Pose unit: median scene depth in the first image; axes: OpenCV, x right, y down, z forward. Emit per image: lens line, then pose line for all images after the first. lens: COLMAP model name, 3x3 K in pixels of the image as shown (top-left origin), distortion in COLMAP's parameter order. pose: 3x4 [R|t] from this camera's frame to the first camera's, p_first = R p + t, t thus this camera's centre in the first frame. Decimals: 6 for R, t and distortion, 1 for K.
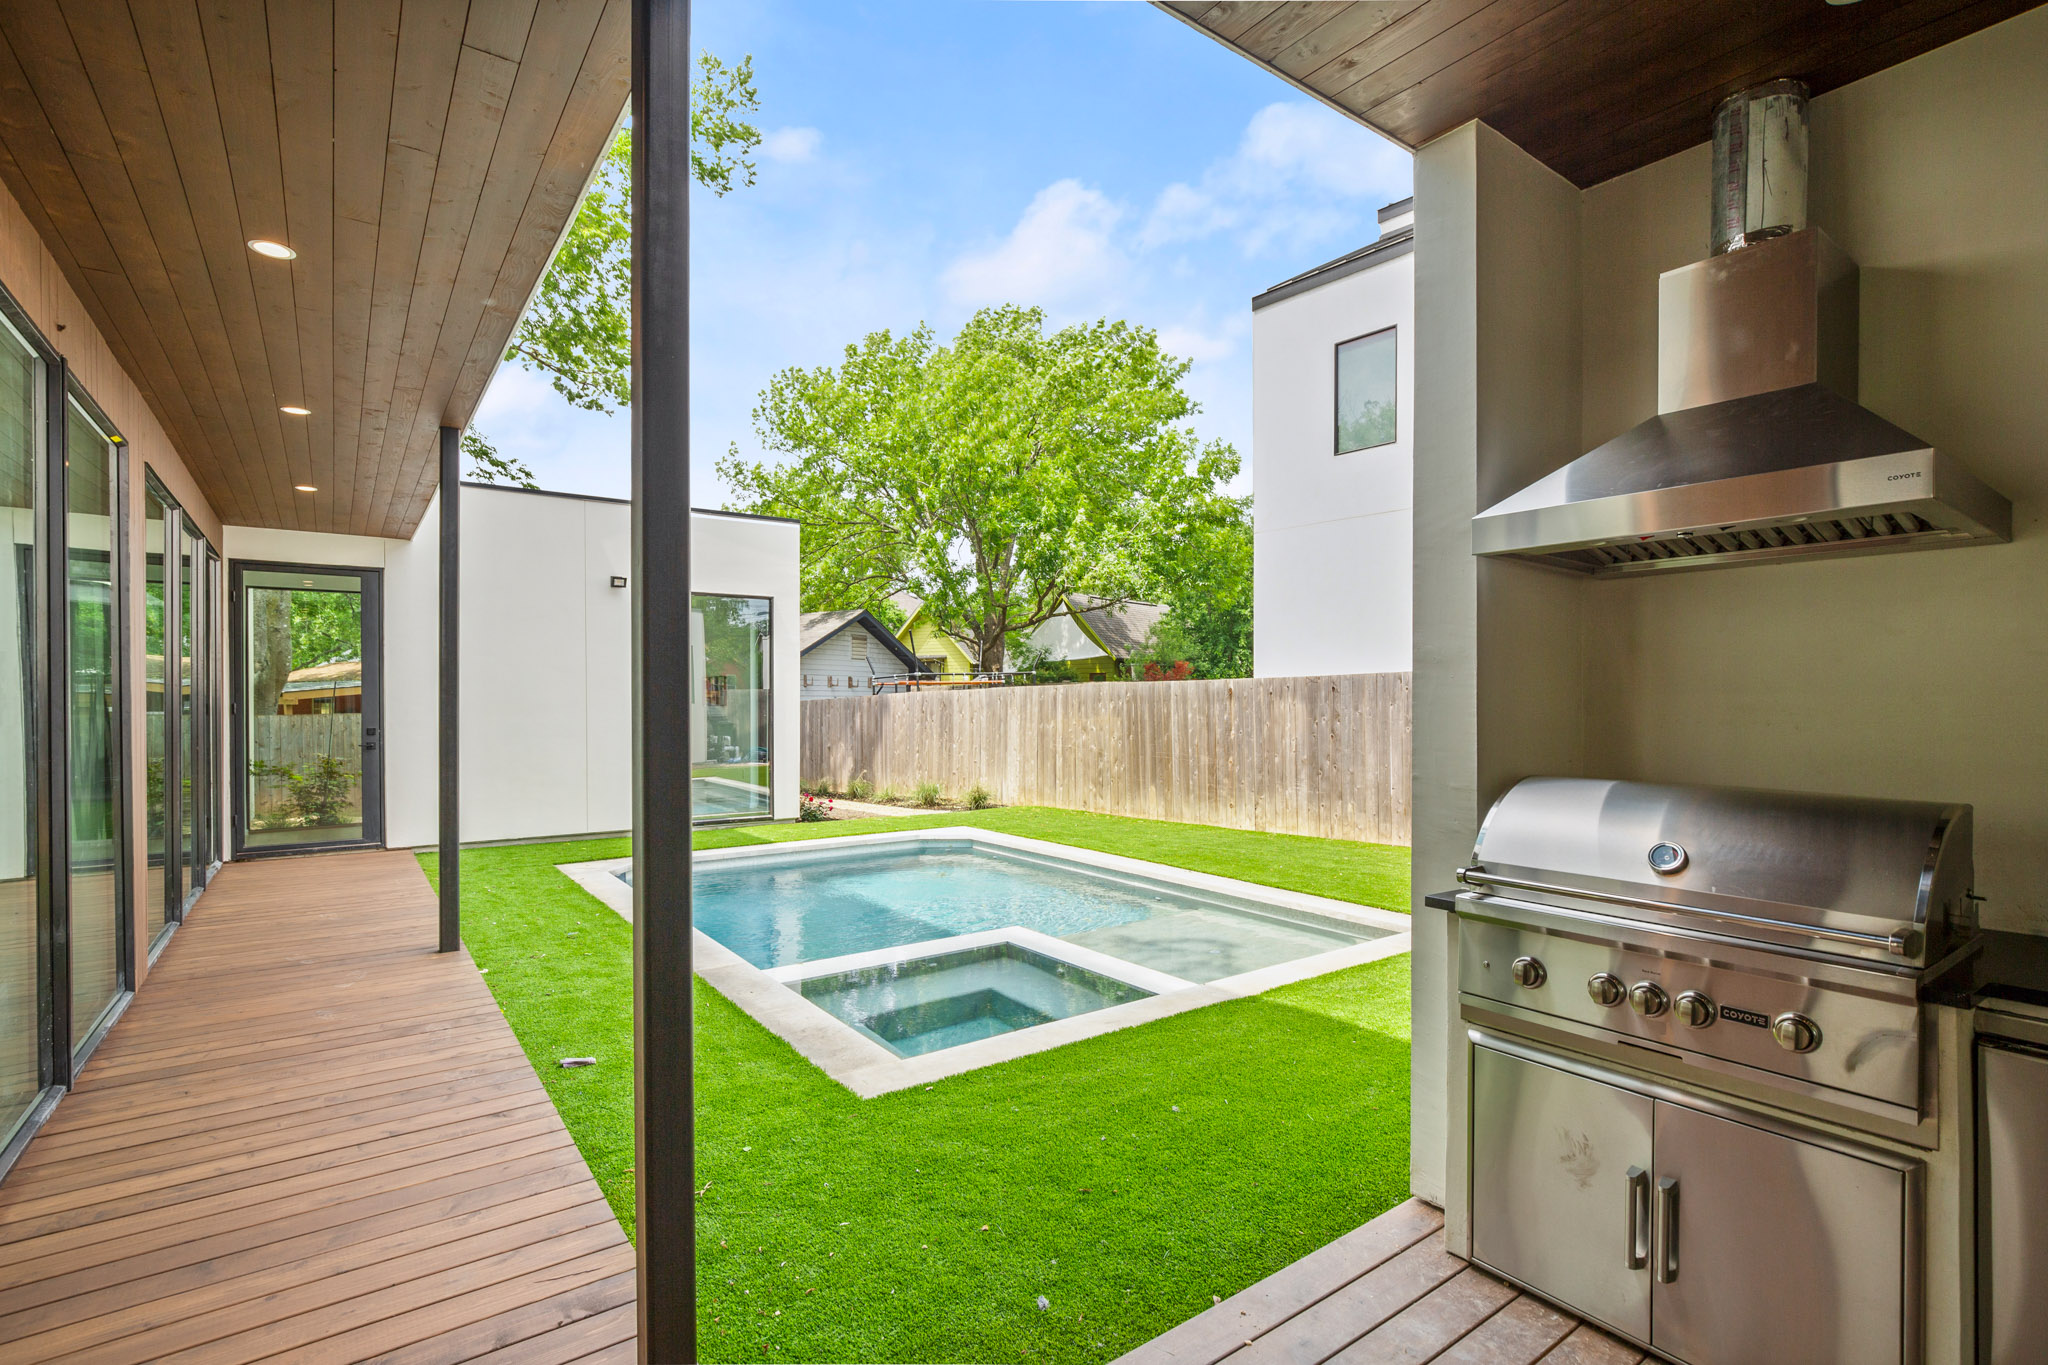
lens RADIAL K [[947.8, 0, 1029.7], [0, 947.8, 686.3], [0, 0, 1]] dist [-0.011993, 0.001061]
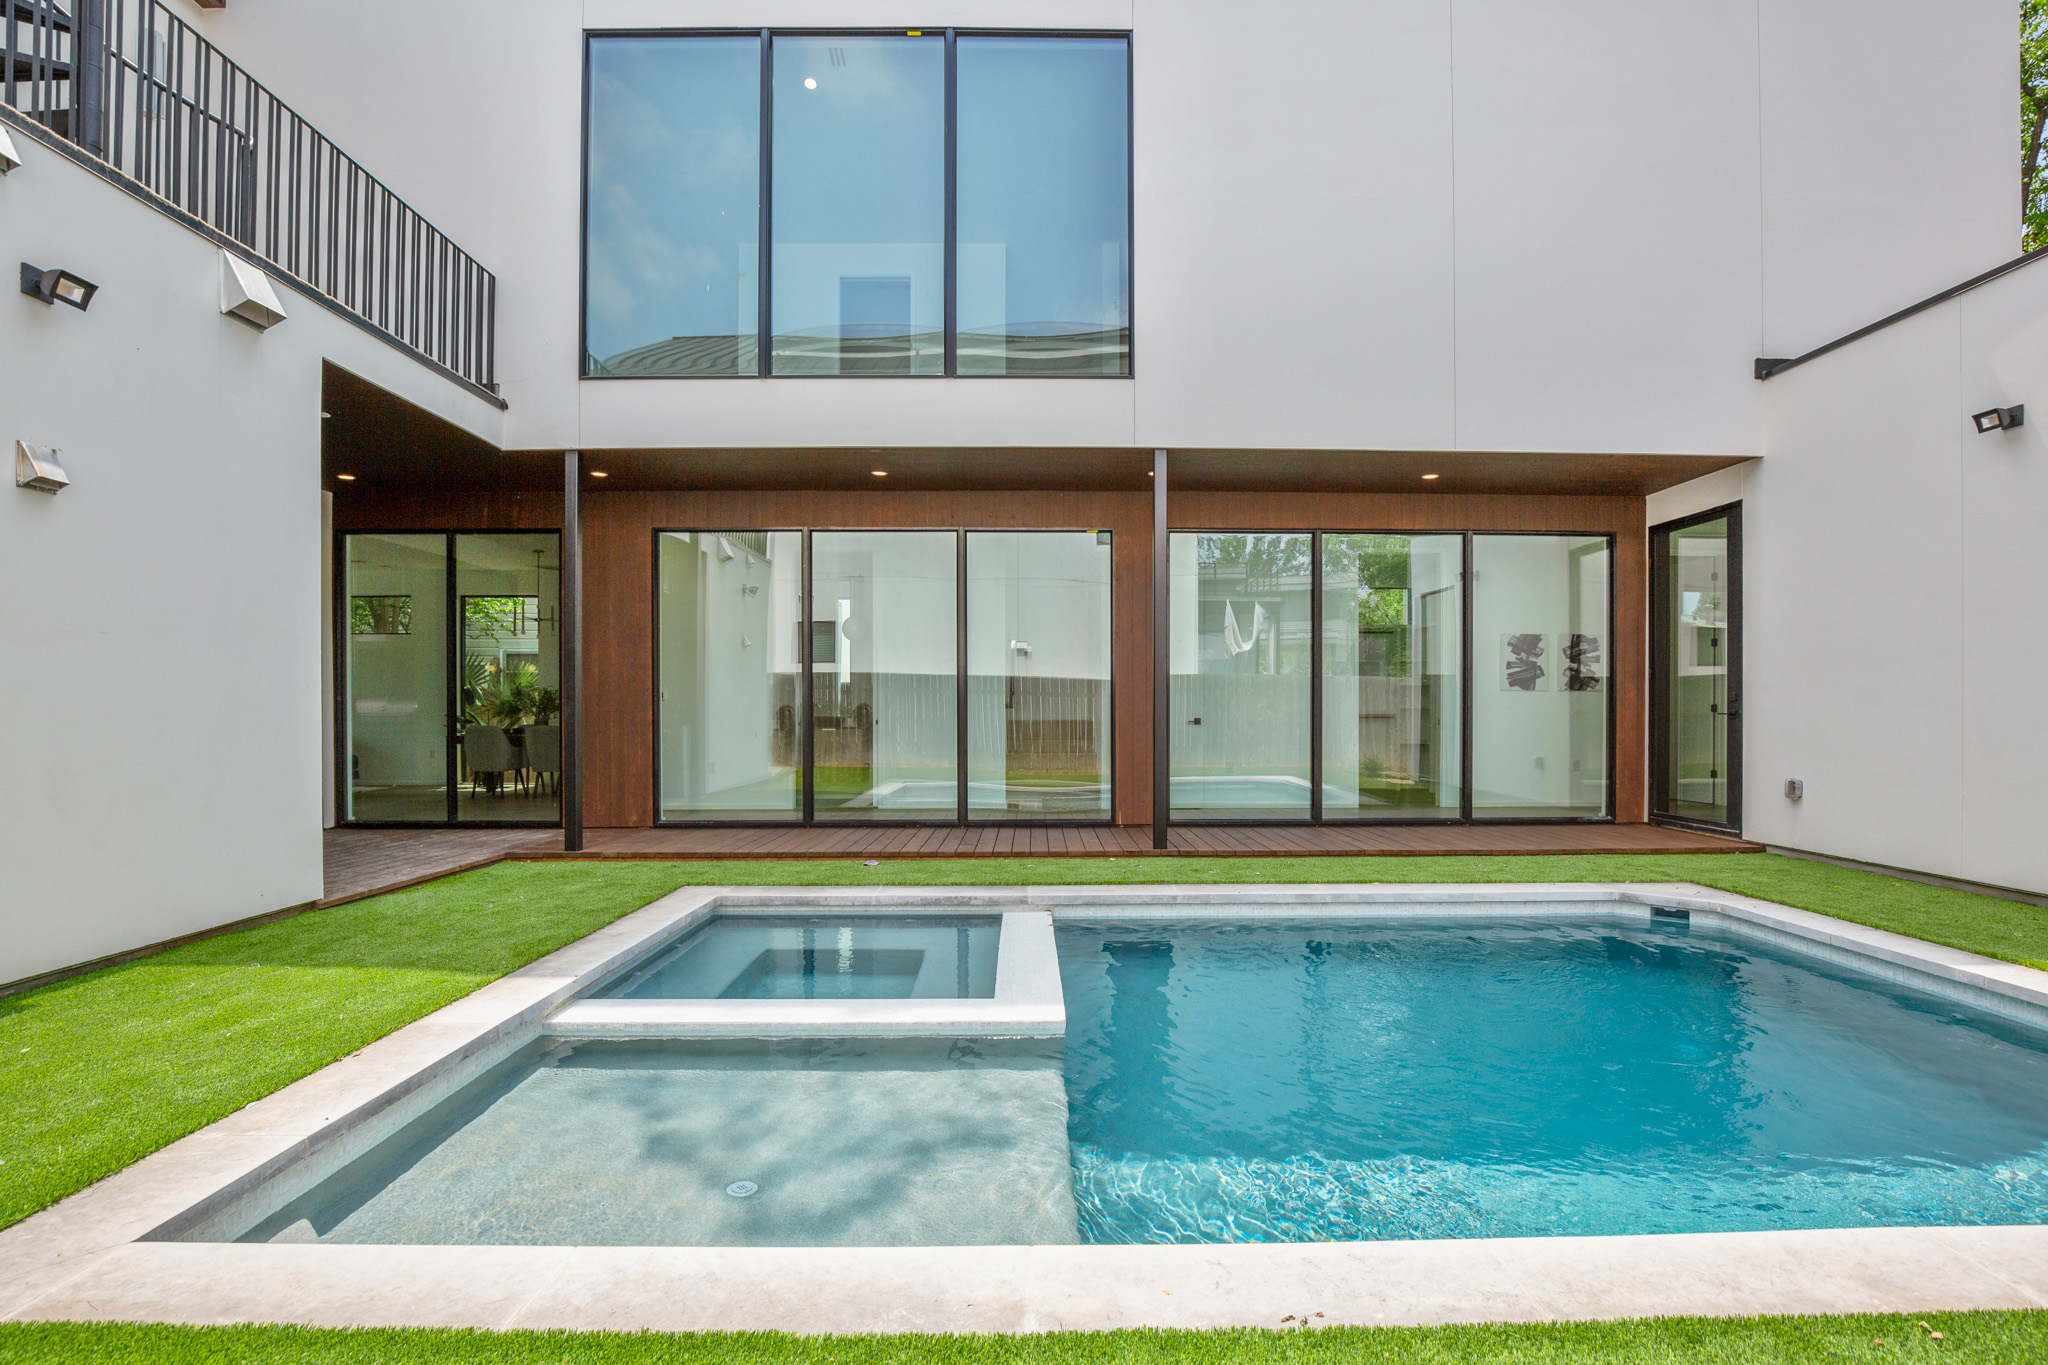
lens RADIAL K [[947.8, 0, 1029.7], [0, 947.8, 686.3], [0, 0, 1]] dist [-0.011993, 0.001061]
pose [[-0.585748, -0.012827, -0.810391, 0.451761], [0.005319, 0.999792, -0.019670, 0.068918], [0.810476, -0.015832, -0.585559, 1.304506]]
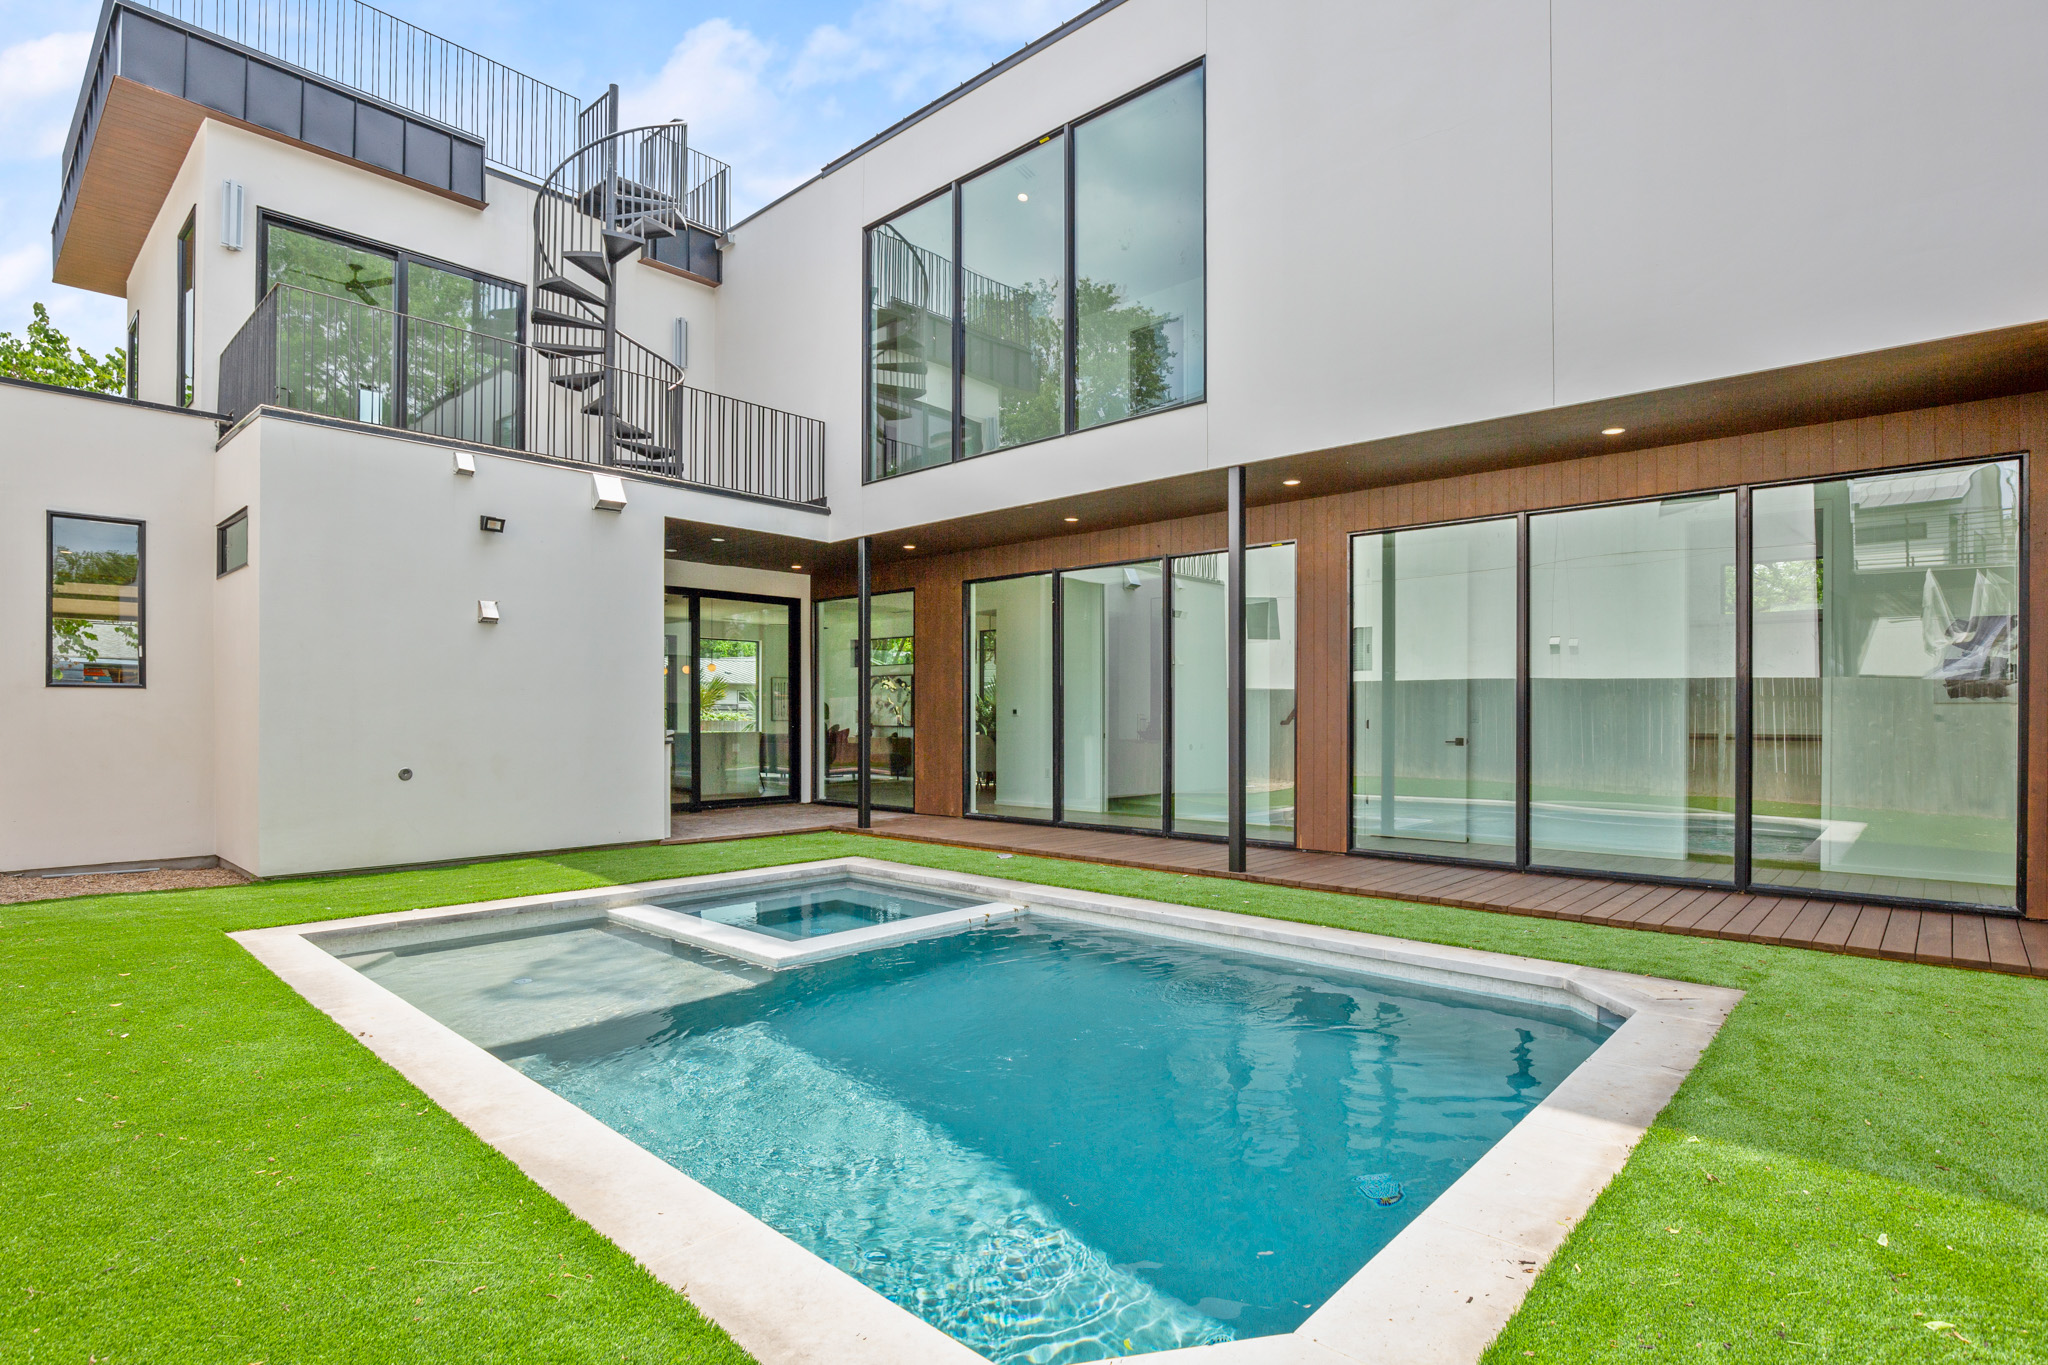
lens RADIAL K [[1009.1, 0, 1029.1], [0, 1009.1, 703.7], [0, 0, 1]] dist [-0.005695, -0.000058]
pose [[-0.977192, 0.002761, -0.212338, -0.032799], [0.006342, 0.999849, -0.016184, 0.064180], [0.212261, -0.017161, -0.977062, 1.857713]]
